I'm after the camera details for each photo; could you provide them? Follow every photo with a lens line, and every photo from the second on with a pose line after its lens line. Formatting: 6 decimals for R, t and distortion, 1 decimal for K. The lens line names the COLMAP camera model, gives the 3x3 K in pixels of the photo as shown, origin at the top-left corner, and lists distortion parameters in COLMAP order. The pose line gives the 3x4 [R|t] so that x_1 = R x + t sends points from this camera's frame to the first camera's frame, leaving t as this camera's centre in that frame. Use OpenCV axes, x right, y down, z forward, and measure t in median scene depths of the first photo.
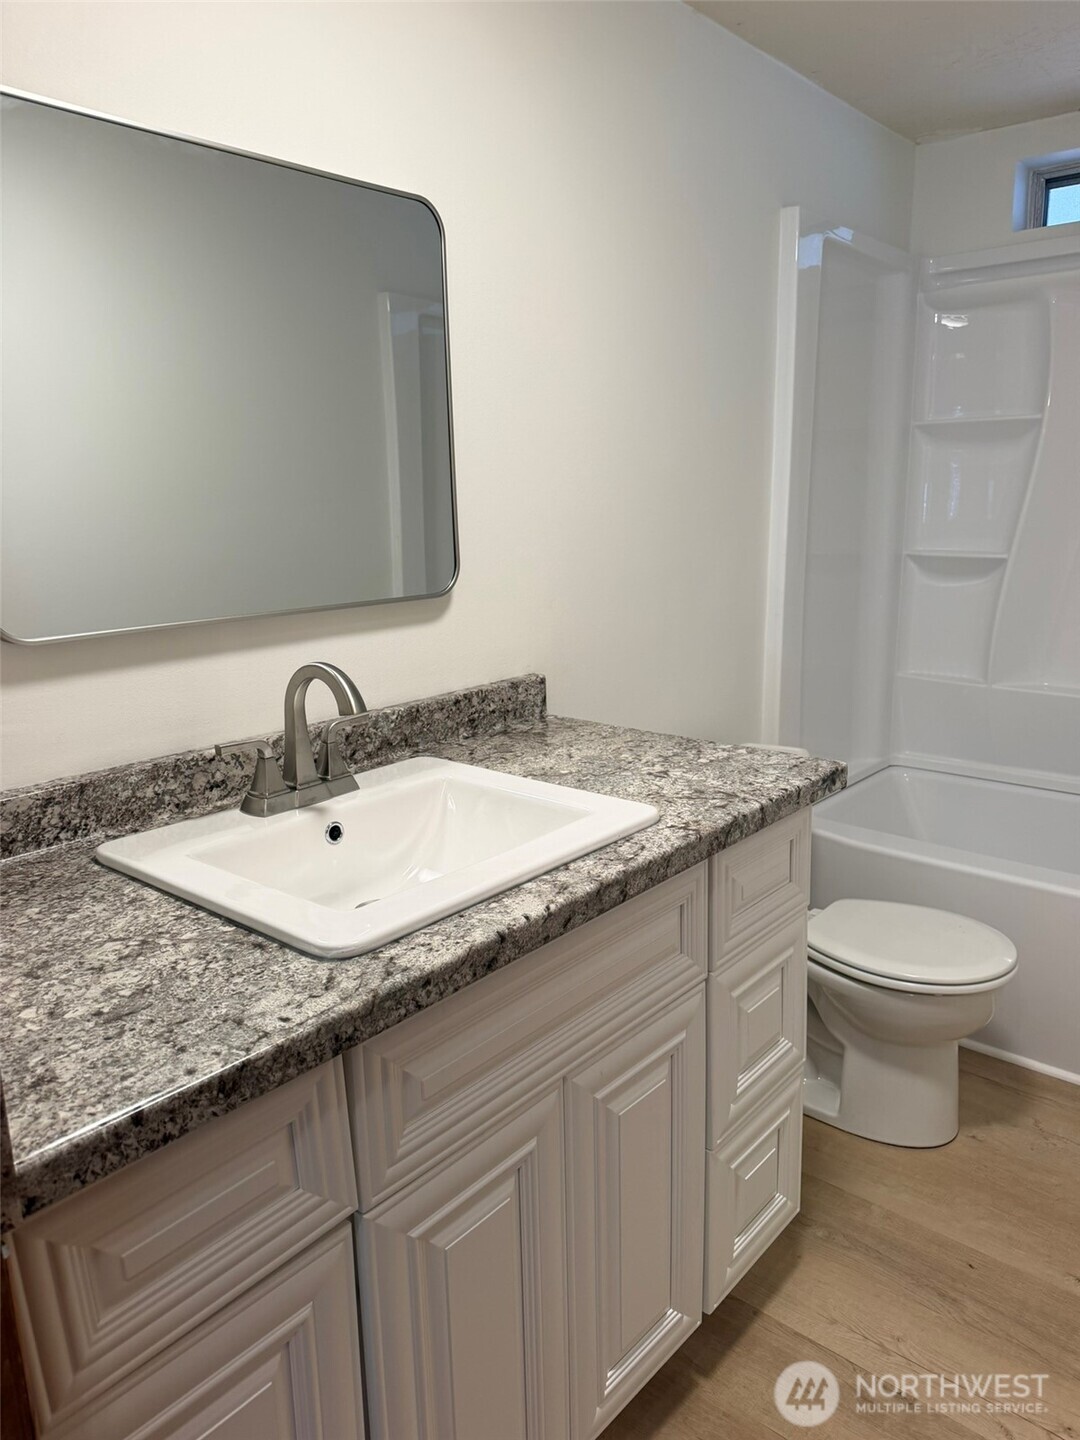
lens RADIAL K [[1007.8, 0, 544.3], [0, 1007.8, 718.8], [0, 0, 1]] dist [0.072286, -0.096780]
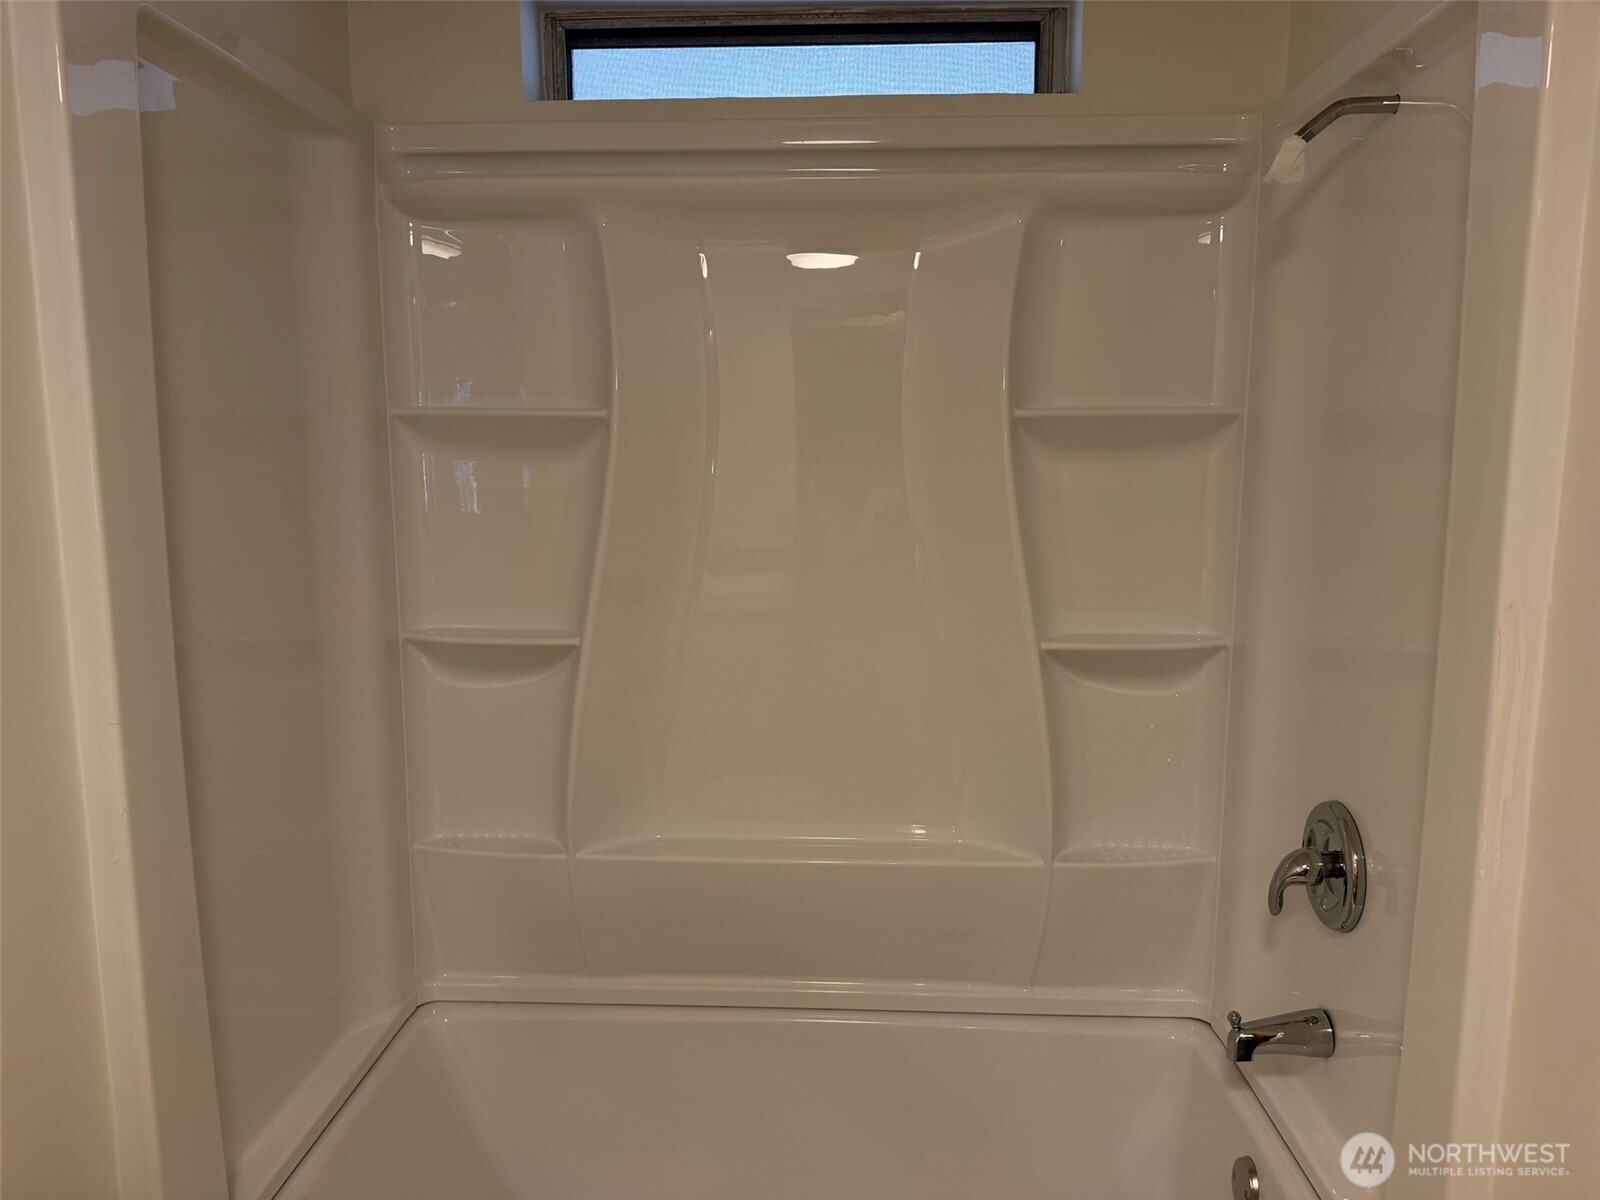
lens RADIAL K [[1119.8, 0, 807.5], [0, 1119.8, 611.0], [0, 0, 1]] dist [0.072286, -0.096780]
pose [[0.777984, -0.072088, 0.624135, 0.299301], [0.119425, 0.992252, -0.034257, -0.273971], [-0.616830, 0.101189, 0.780565, 0.802372]]
